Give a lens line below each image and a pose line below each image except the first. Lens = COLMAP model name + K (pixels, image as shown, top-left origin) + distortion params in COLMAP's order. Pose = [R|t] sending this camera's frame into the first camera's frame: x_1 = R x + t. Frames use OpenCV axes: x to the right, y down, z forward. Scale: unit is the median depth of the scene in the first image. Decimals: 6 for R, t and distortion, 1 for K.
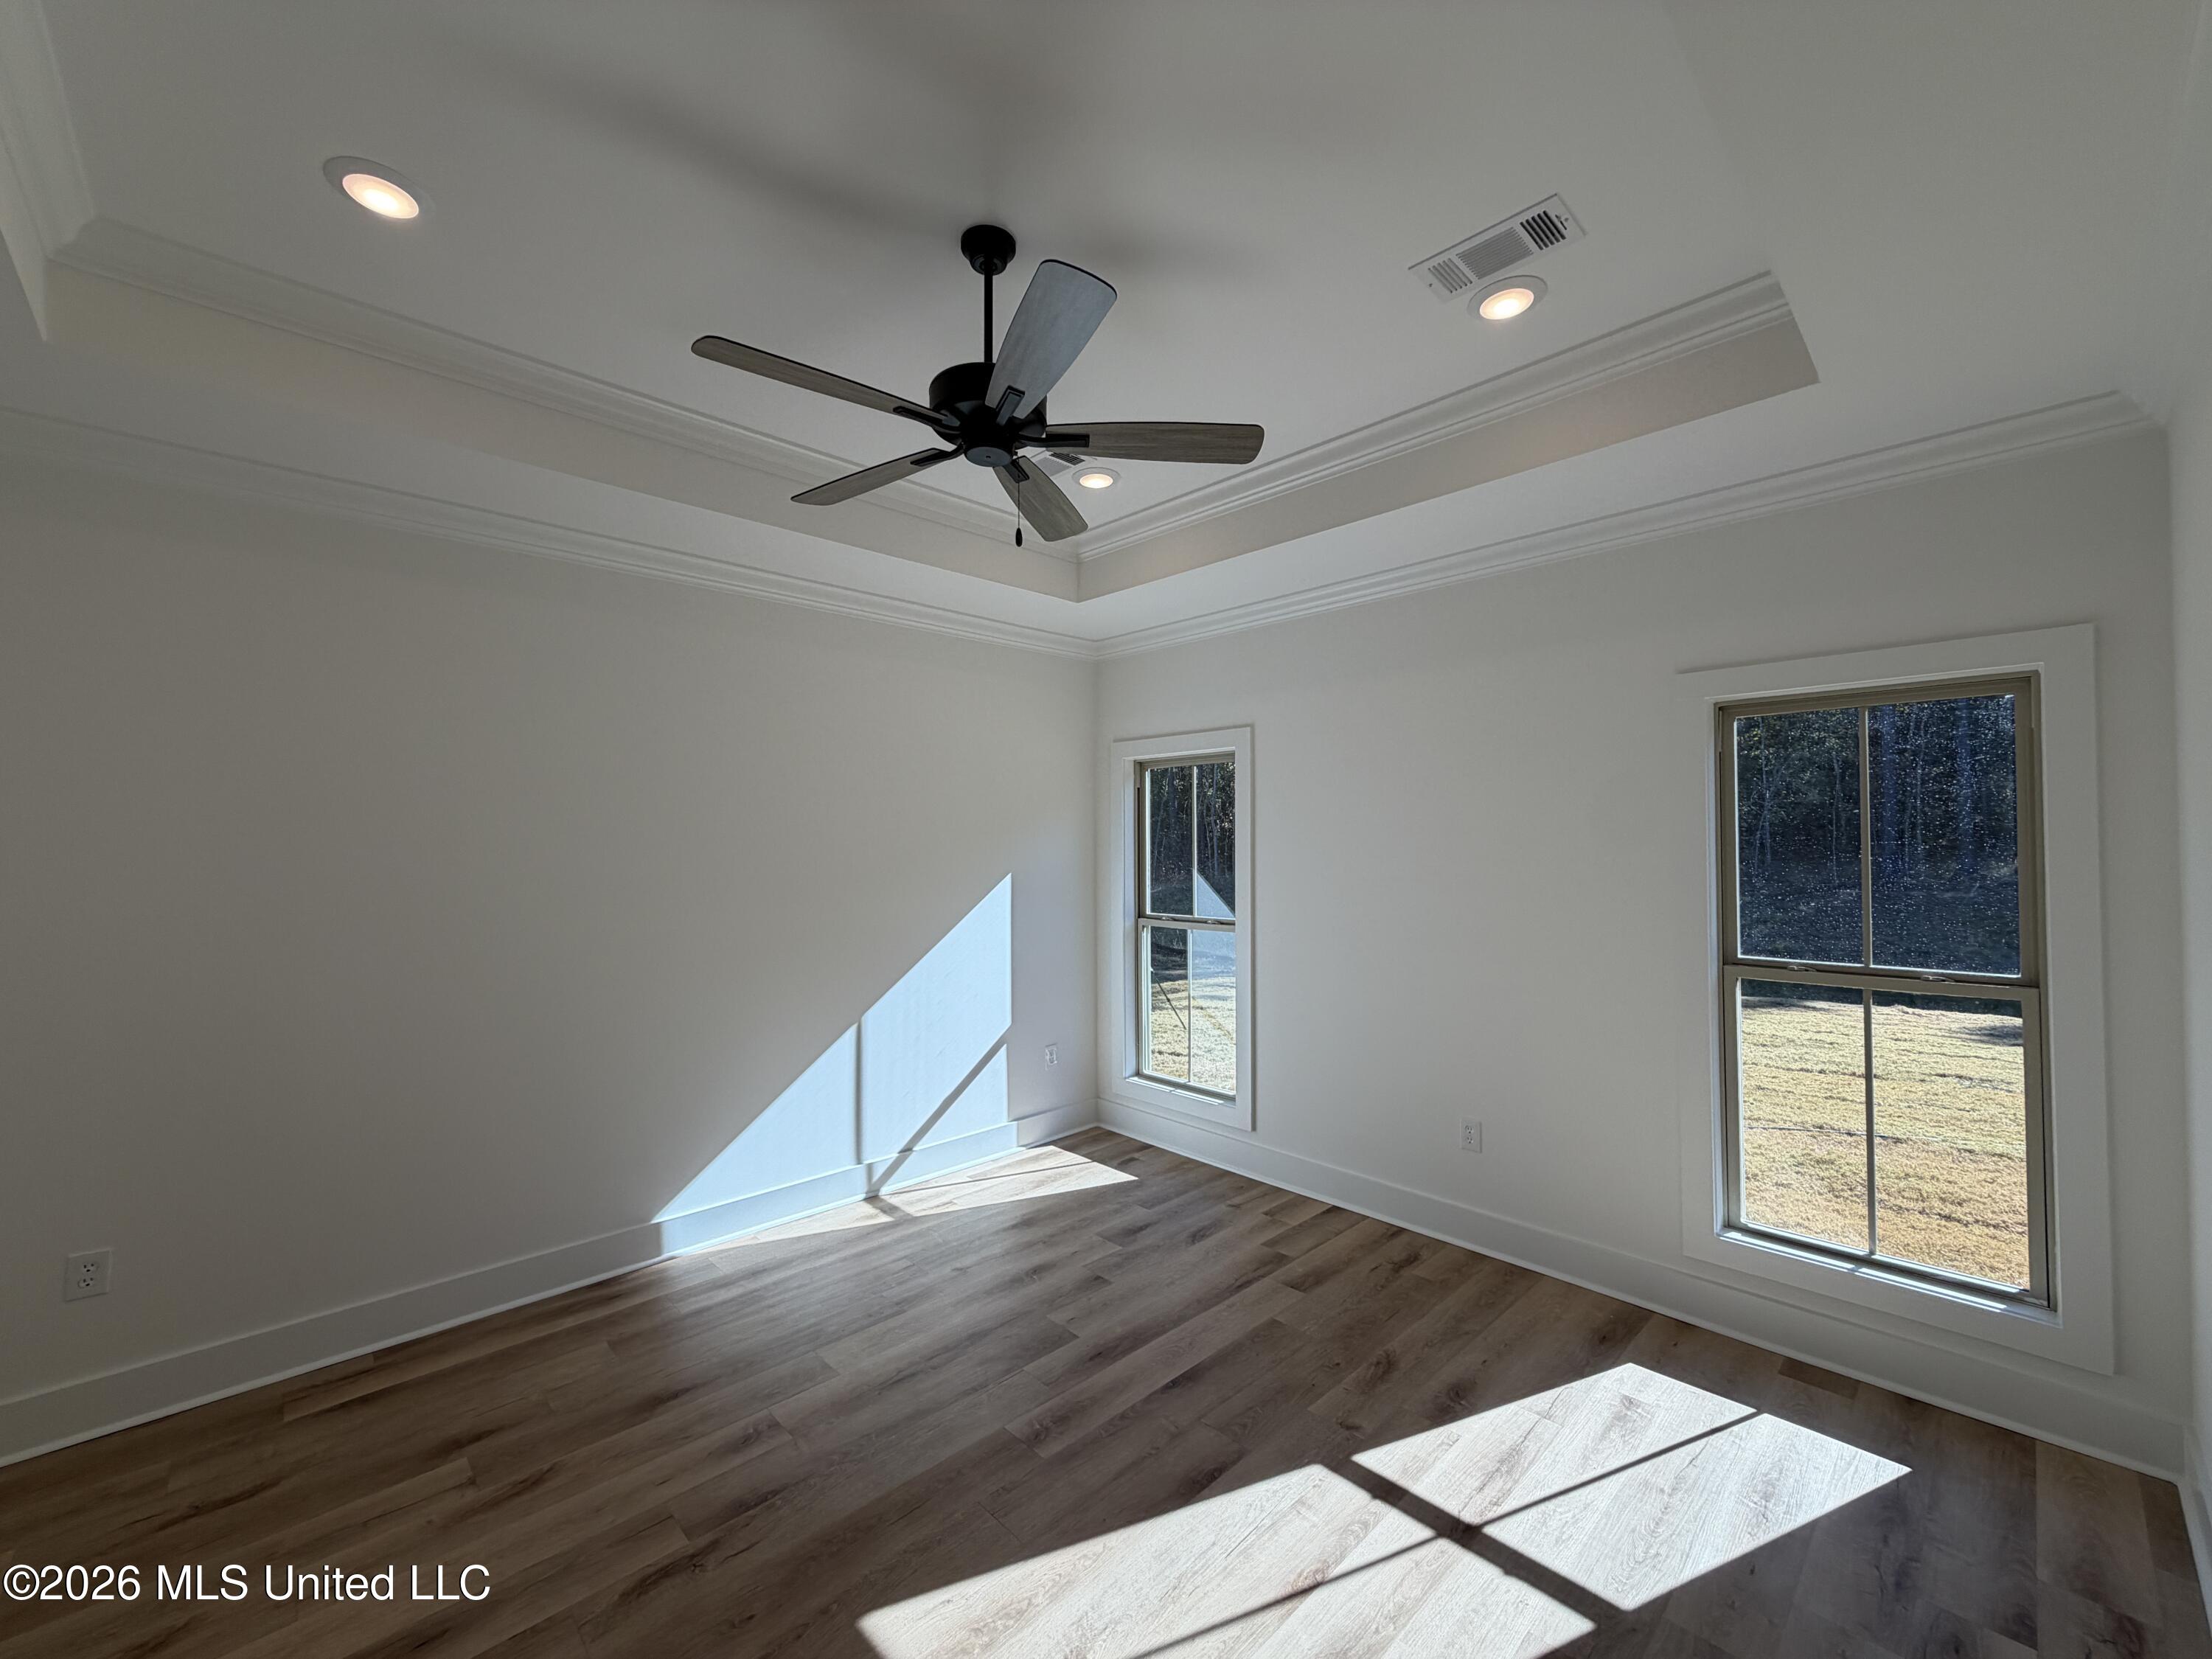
lens RADIAL K [[882.1, 0, 1096.4], [0, 882.1, 827.3], [0, 0, 1]] dist [-0.002048, 0.000116]
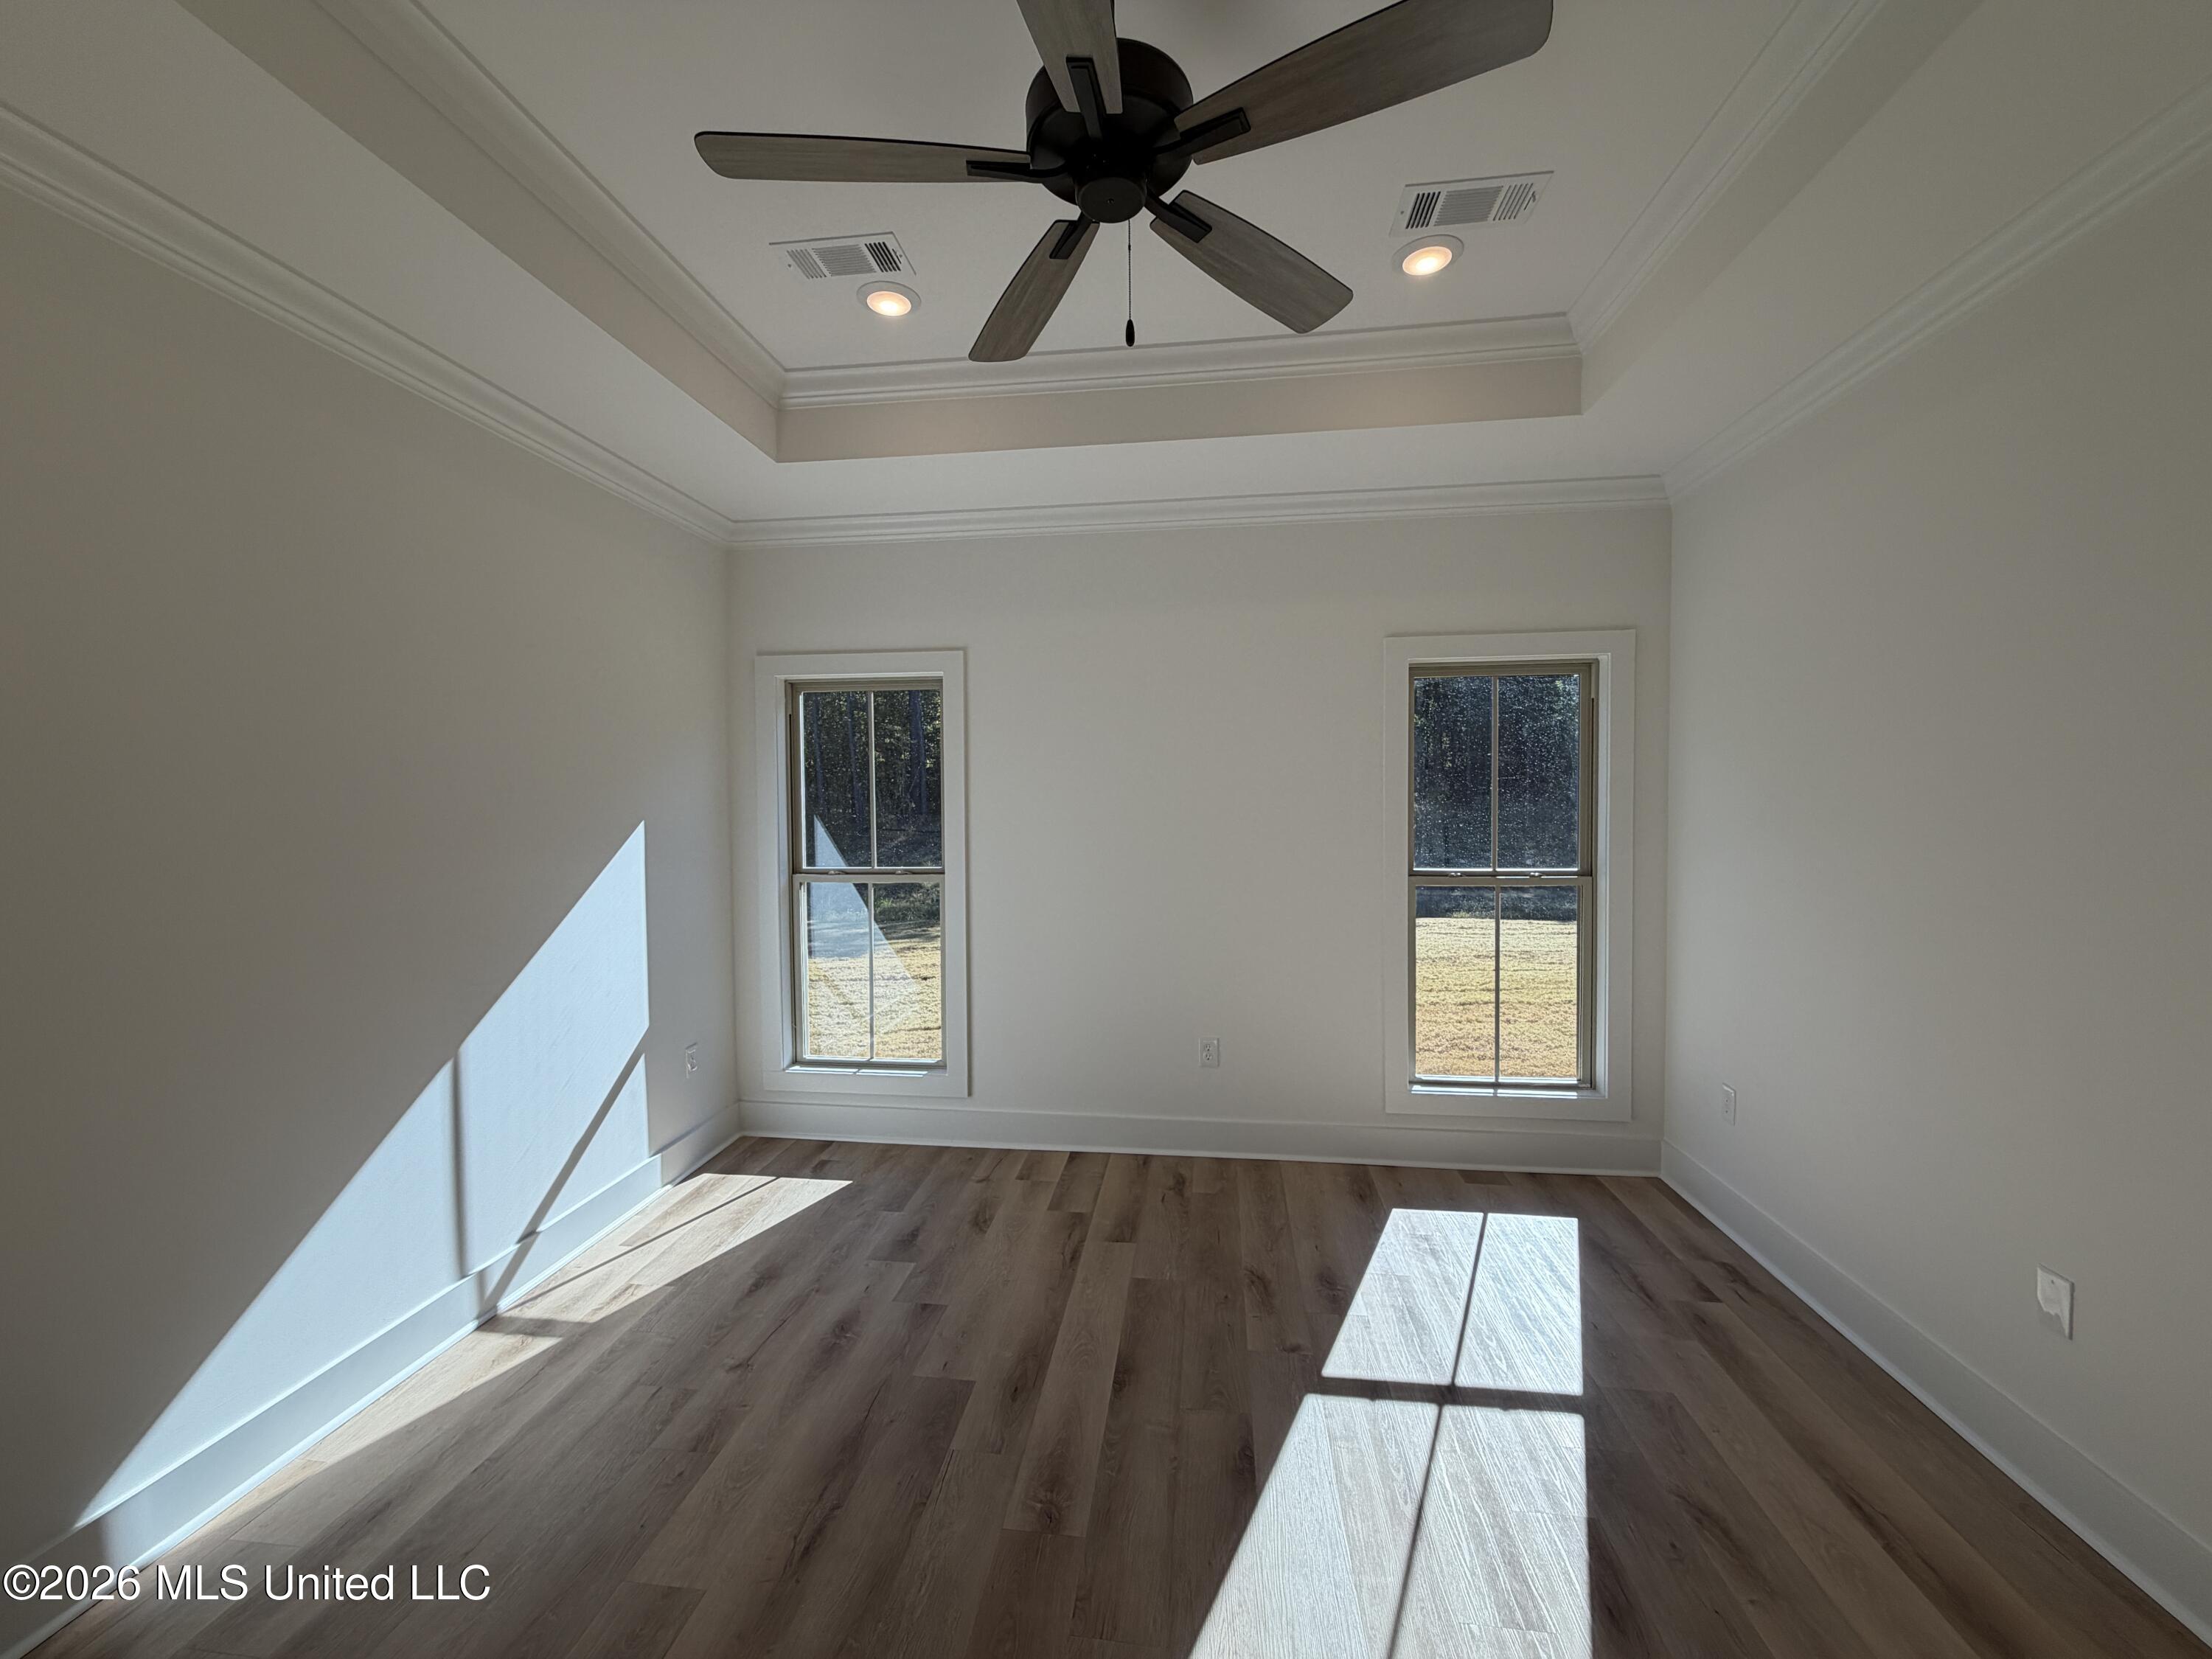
lens RADIAL K [[882.1, 0, 1105.7], [0, 882.1, 827.3], [0, 0, 1]] dist [-0.002048, 0.000116]
pose [[0.776404, -0.021961, 0.629853, -0.363292], [-0.007871, 0.998977, 0.044534, 0.030923], [-0.630186, -0.039534, 0.775437, 0.274817]]
